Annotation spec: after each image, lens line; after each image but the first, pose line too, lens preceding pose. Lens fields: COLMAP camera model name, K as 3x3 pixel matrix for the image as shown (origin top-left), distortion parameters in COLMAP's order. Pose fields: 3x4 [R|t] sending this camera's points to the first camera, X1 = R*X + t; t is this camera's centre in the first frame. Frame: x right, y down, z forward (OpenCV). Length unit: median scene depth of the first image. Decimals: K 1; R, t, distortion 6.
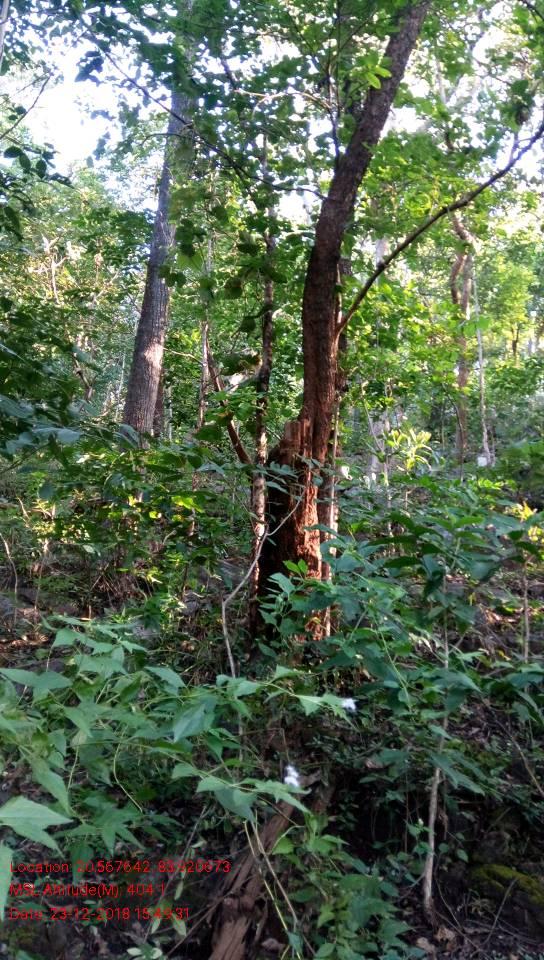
lens RADIAL K [[716.9, 0, 266.0], [0, 716.9, 479.9], [0, 0, 1]] dist [0.082229, -0.123755]
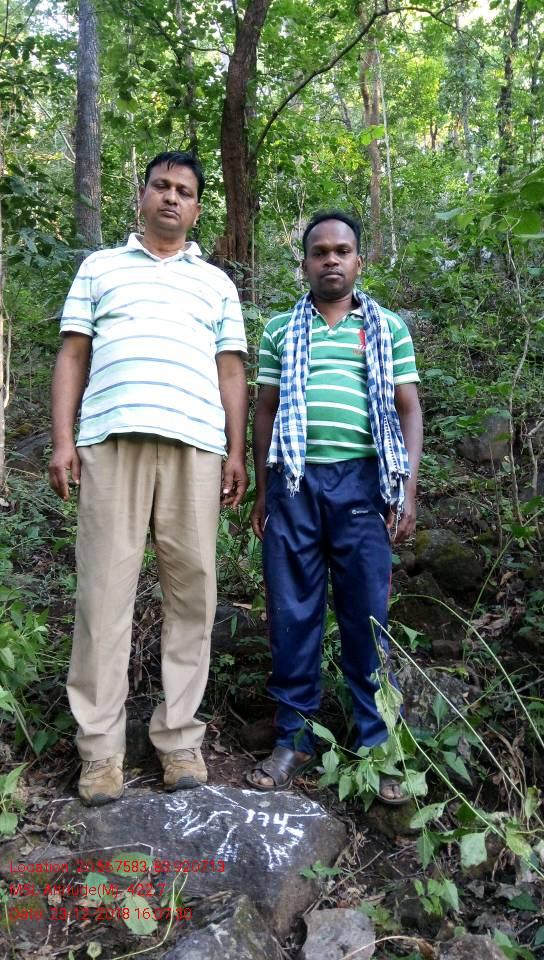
lens RADIAL K [[716.9, 0, 266.0], [0, 716.9, 479.9], [0, 0, 1]] dist [0.082229, -0.123755]
pose [[0.993205, -0.087003, 0.077295, -0.022023], [0.065369, 0.966556, 0.247986, 0.029093], [-0.096285, -0.241249, 0.965675, -0.415008]]
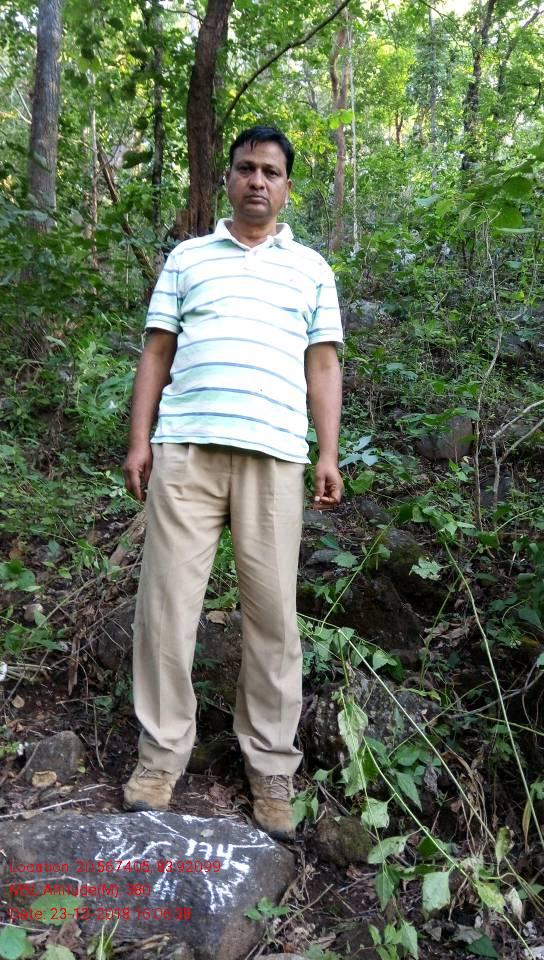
lens RADIAL K [[716.9, 0, 266.0], [0, 716.9, 479.9], [0, 0, 1]] dist [0.082229, -0.123755]
pose [[0.988124, -0.040377, 0.148261, -0.024866], [-0.001475, 0.962322, 0.271909, 0.031130], [-0.153654, -0.268898, 0.950834, -0.380308]]
